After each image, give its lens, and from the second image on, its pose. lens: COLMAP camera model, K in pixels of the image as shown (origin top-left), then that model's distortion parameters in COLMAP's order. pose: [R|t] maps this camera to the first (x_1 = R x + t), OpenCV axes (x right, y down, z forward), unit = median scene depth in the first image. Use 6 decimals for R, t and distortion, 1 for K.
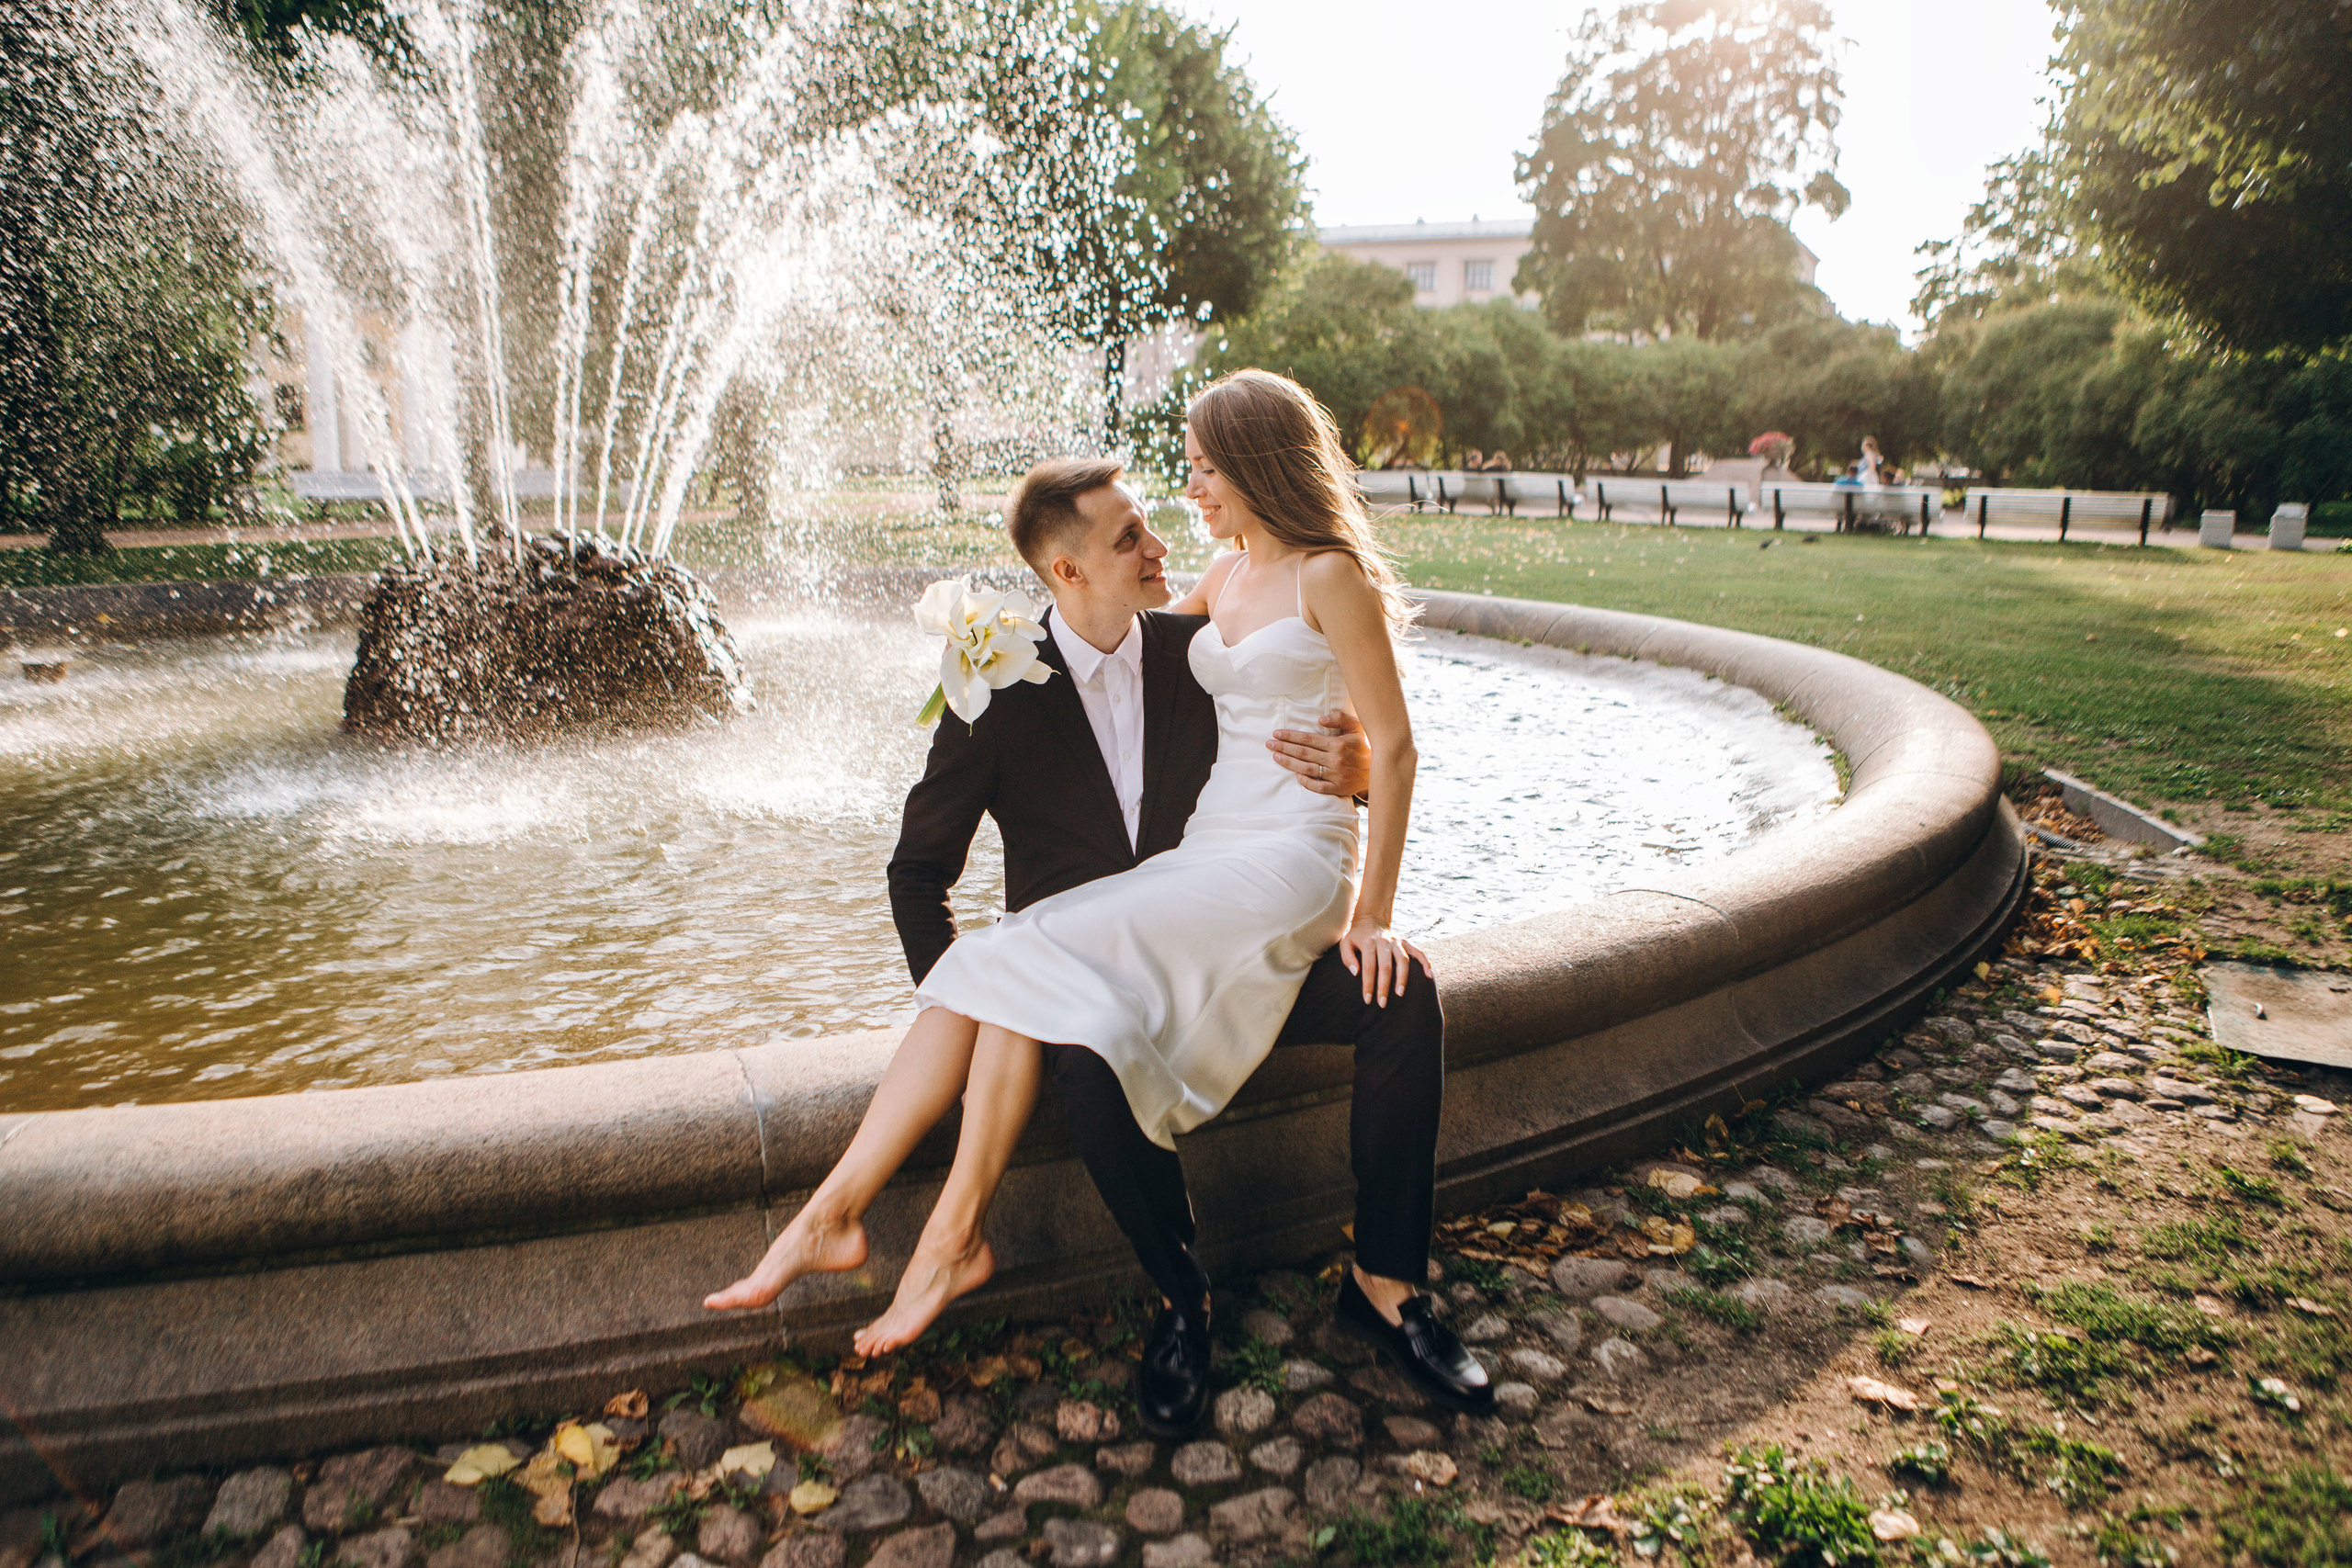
lens RADIAL K [[1711.5, 0, 1176.0], [0, 1711.5, 784.0], [0, 0, 1]] dist [-0.091016, 0.075827]
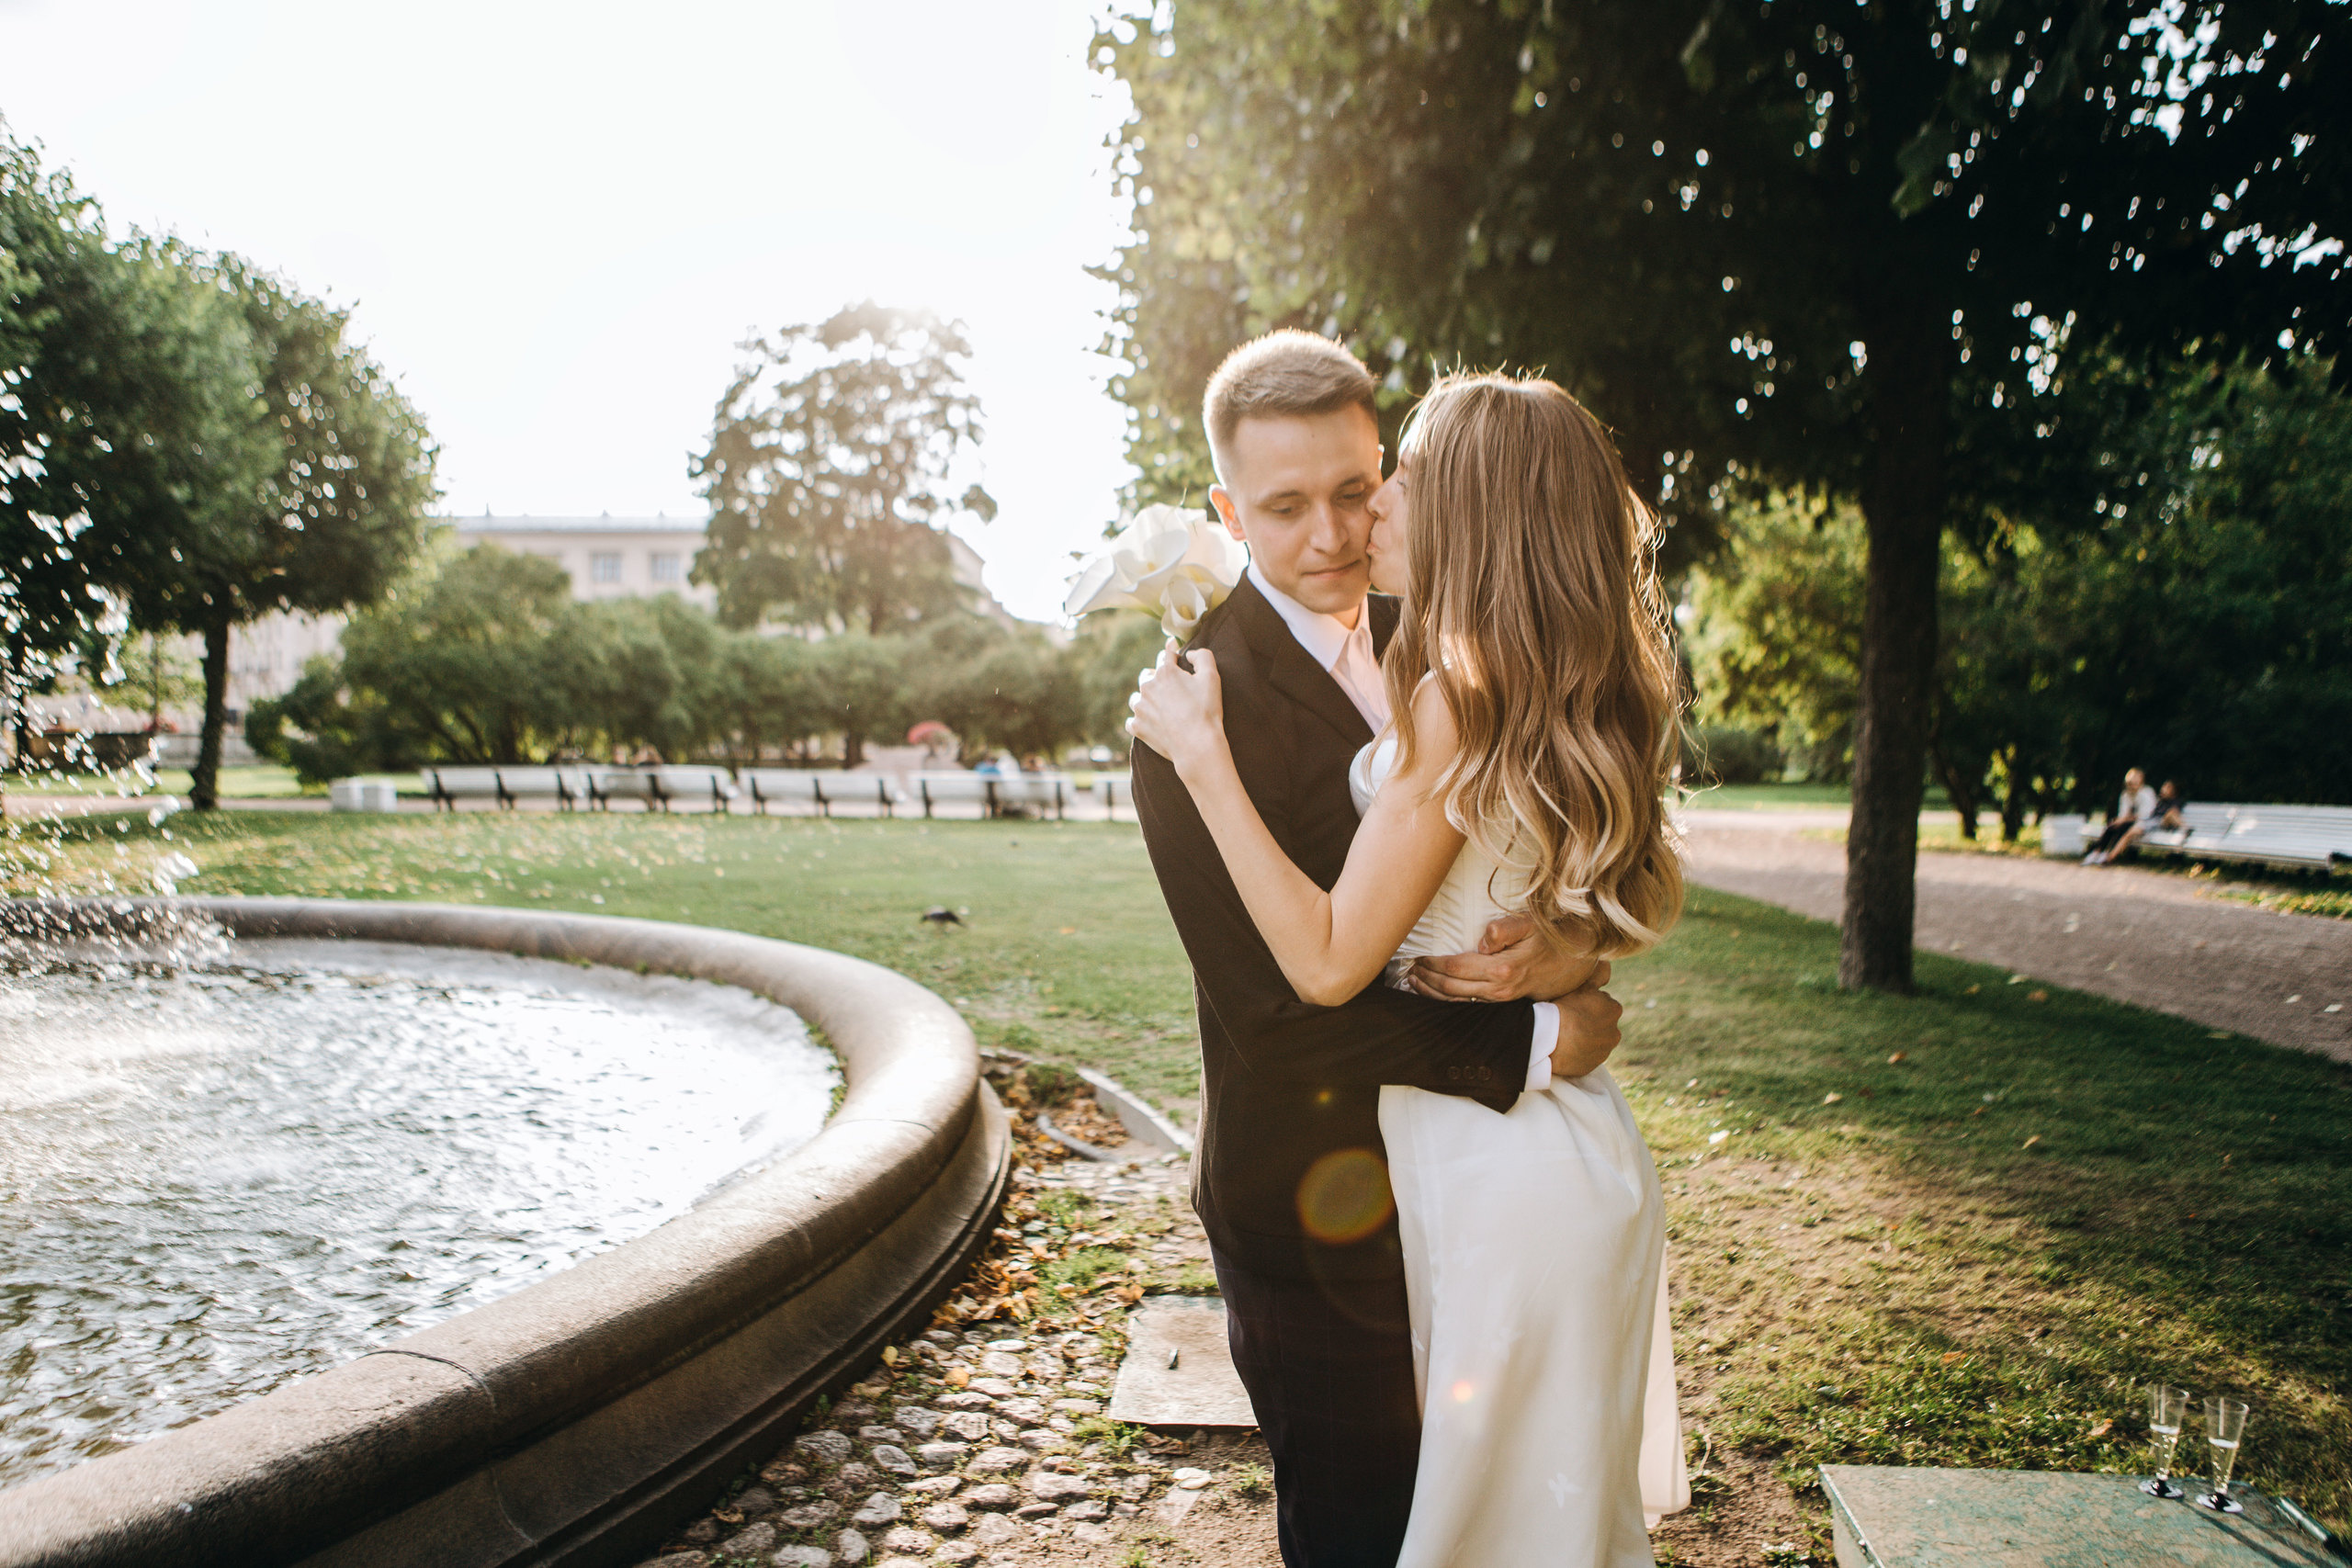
lens RADIAL K [[1705.2, 0, 1176.0], [0, 1705.2, 784.0], [0, 0, 1]] dist [-0.101657, 0.076252]
pose [[0.896279, -0.013577, 0.443283, 0.200735], [0.086820, 0.985563, -0.145356, -0.041546], [-0.434909, 0.168765, 0.884518, 0.080682]]
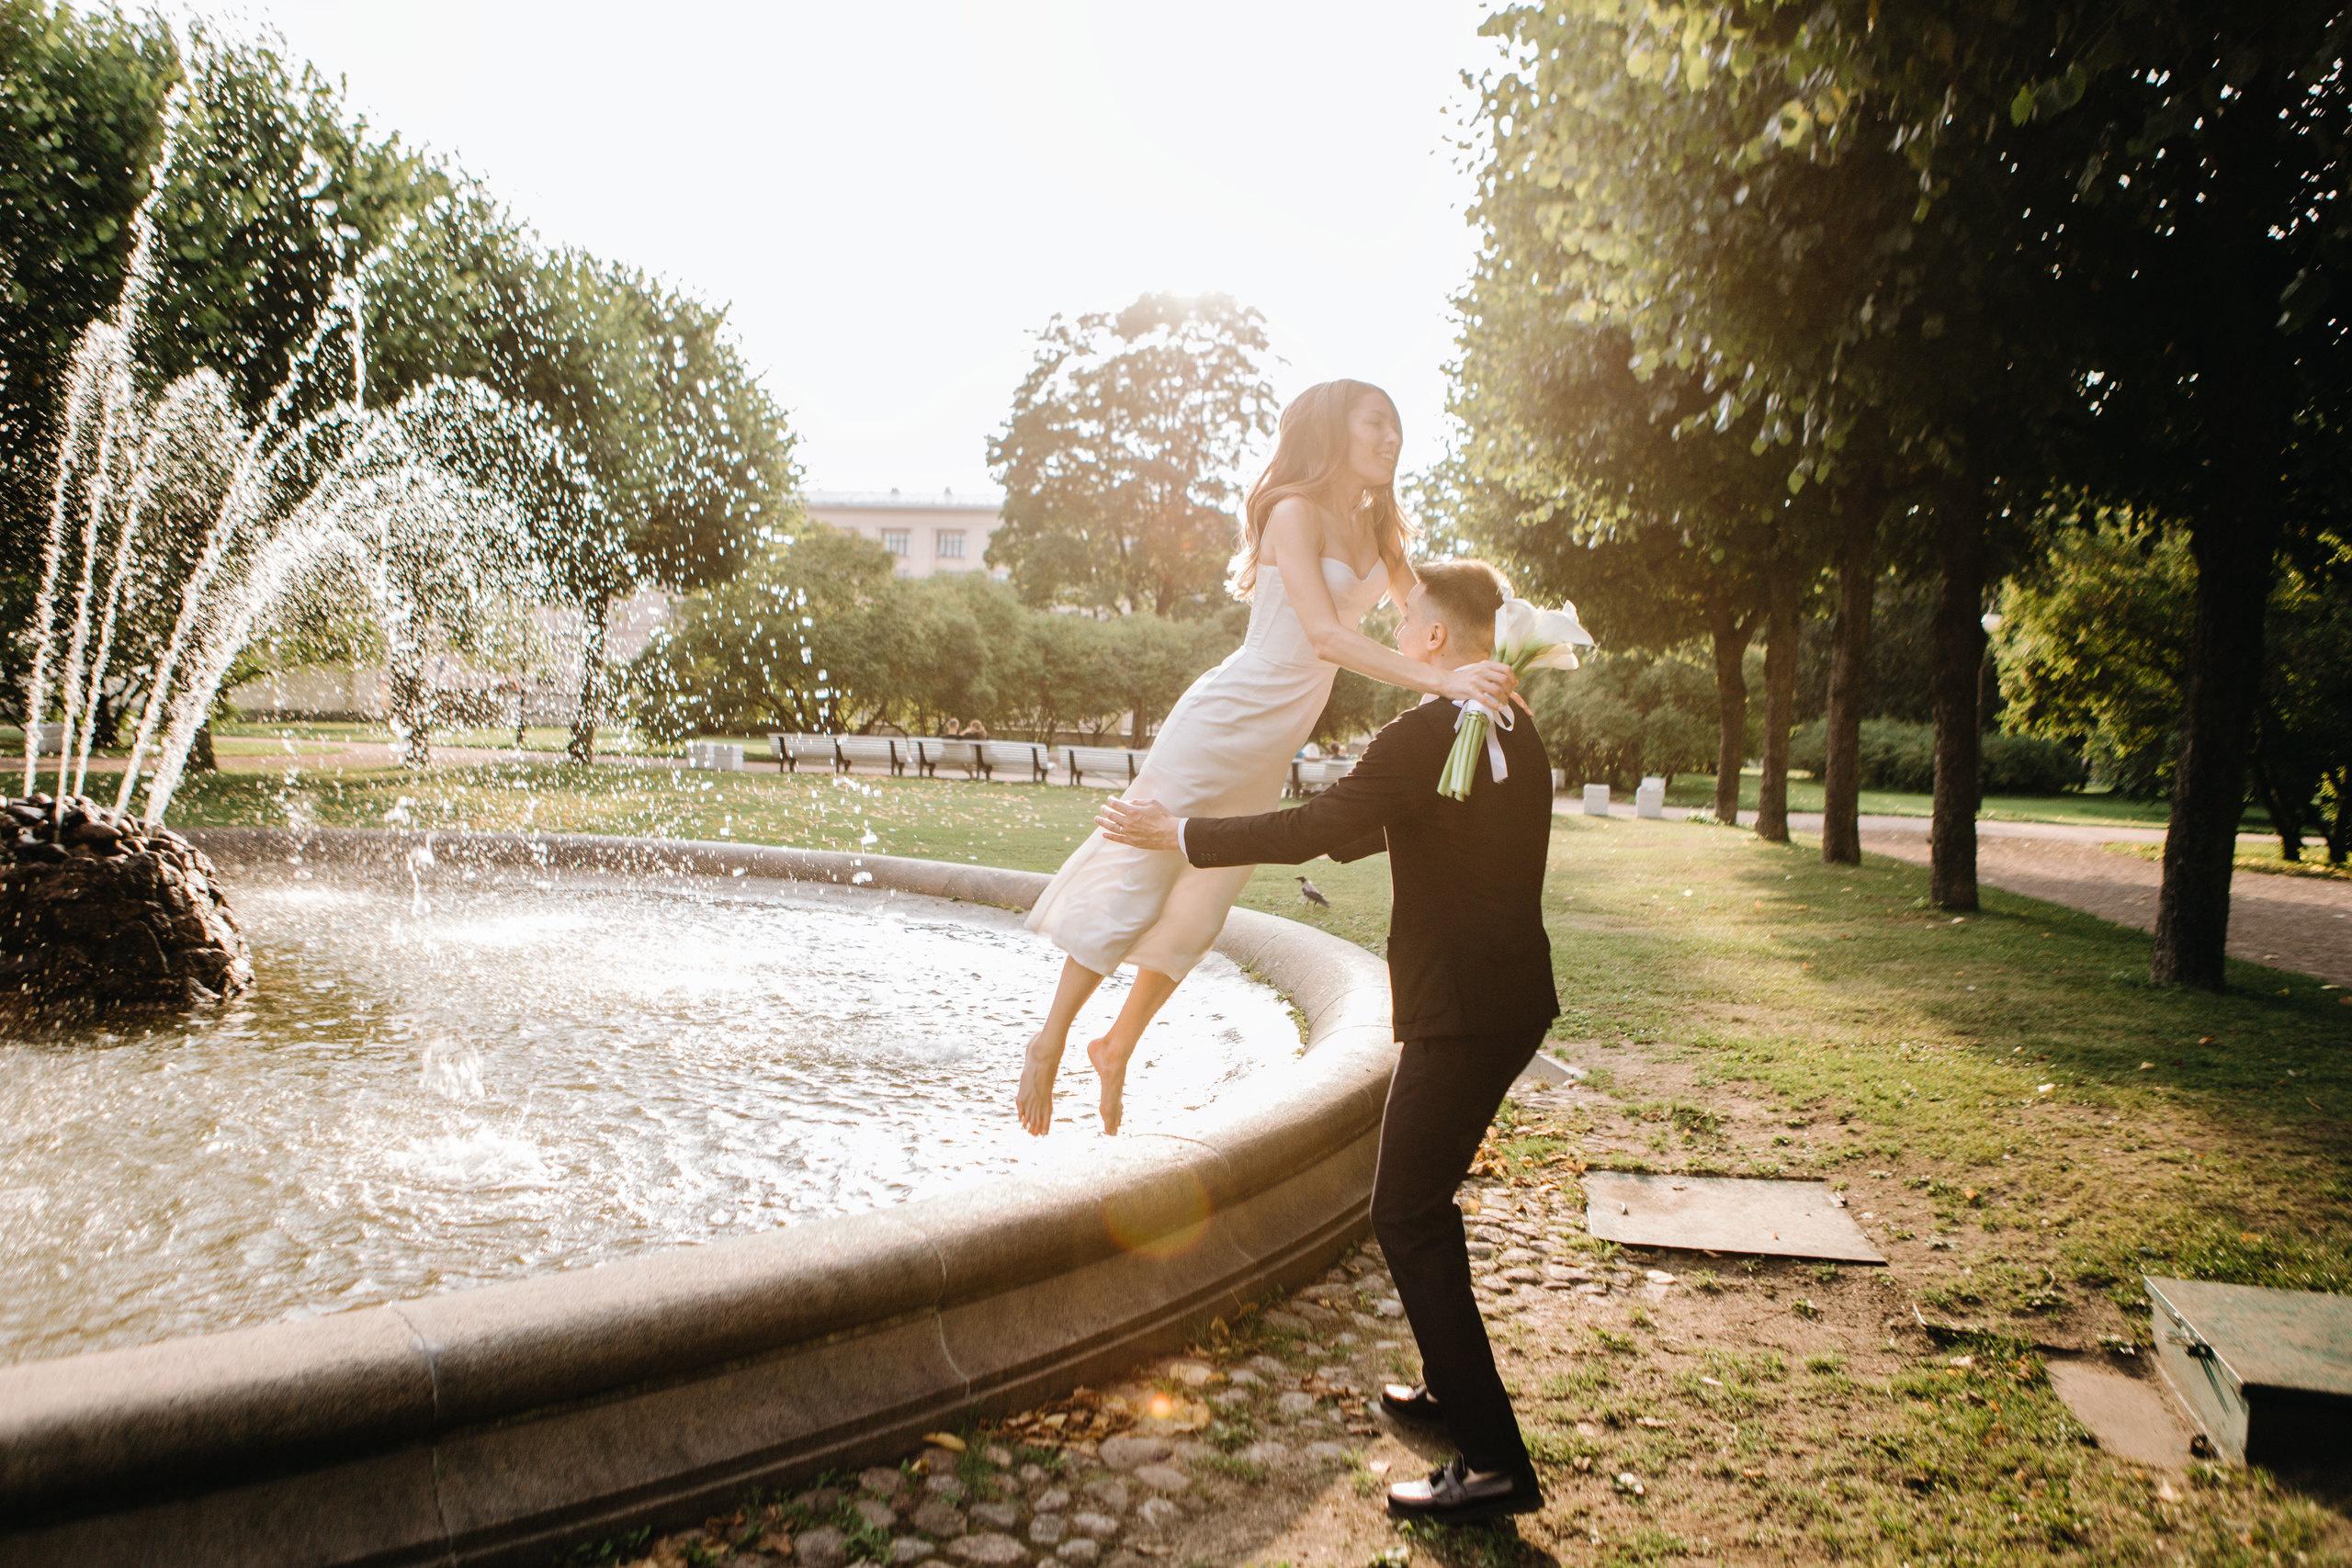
lens RADIAL K [[1705.2, 0, 1176.0], [0, 1705.2, 784.0], [0, 0, 1]] dist [-0.101657, 0.076252]
pose [[0.953227, 0.018307, 0.301700, -0.057553], [0.026852, 0.989088, -0.144857, -0.005820], [-0.301060, 0.146183, 0.942334, -0.130697]]
